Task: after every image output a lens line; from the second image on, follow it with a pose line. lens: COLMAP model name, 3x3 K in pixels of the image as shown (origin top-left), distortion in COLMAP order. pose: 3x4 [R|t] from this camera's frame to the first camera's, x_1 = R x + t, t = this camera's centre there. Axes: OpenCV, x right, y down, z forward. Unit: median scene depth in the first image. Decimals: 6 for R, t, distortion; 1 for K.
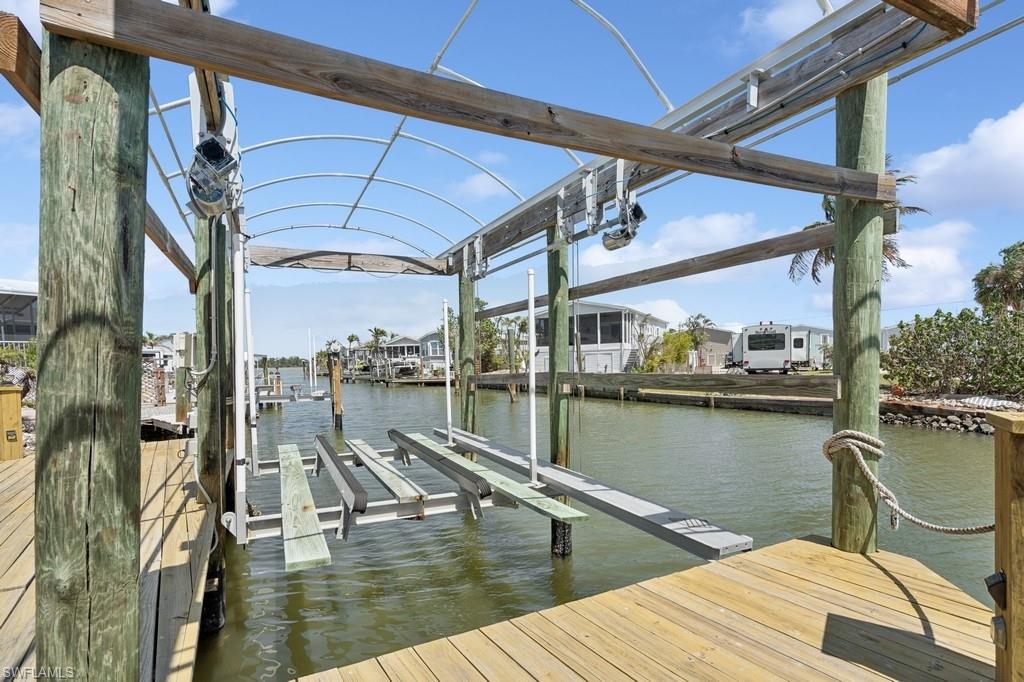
lens RADIAL K [[469.4, 0, 535.1], [0, 469.4, 377.9], [0, 0, 1]] dist [-0.001881, 0.000357]
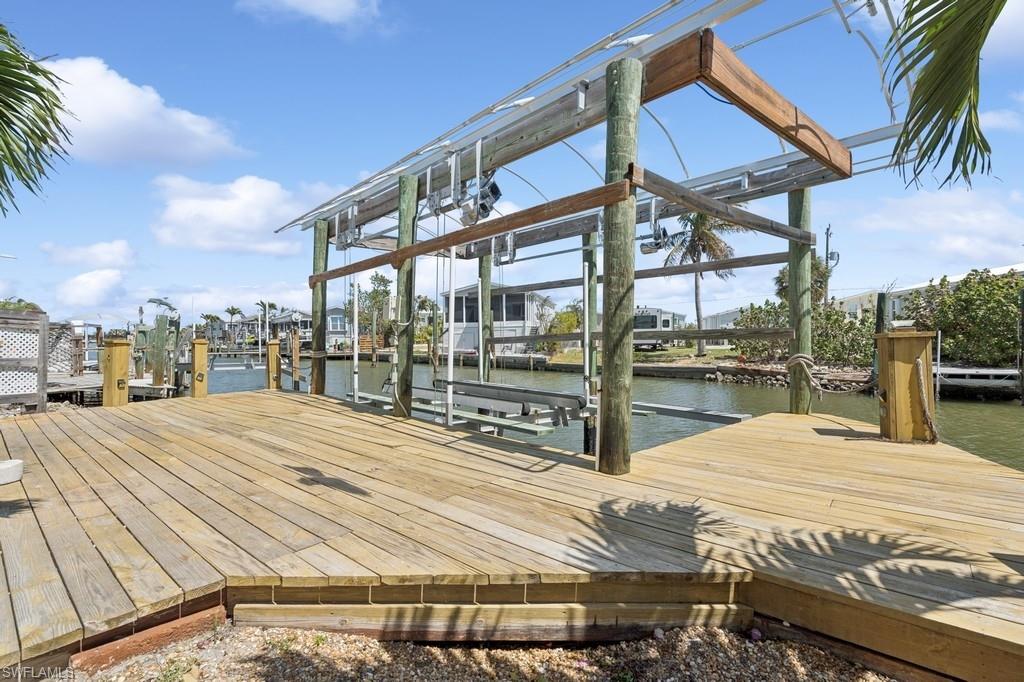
lens RADIAL K [[469.4, 0, 510.2], [0, 469.4, 341.0], [0, 0, 1]] dist [-0.001881, 0.000357]
pose [[0.965906, 0.010391, 0.258686, -0.254089], [-0.000438, 0.999258, -0.038501, 0.031527], [-0.258894, 0.037075, 0.965194, -0.153272]]
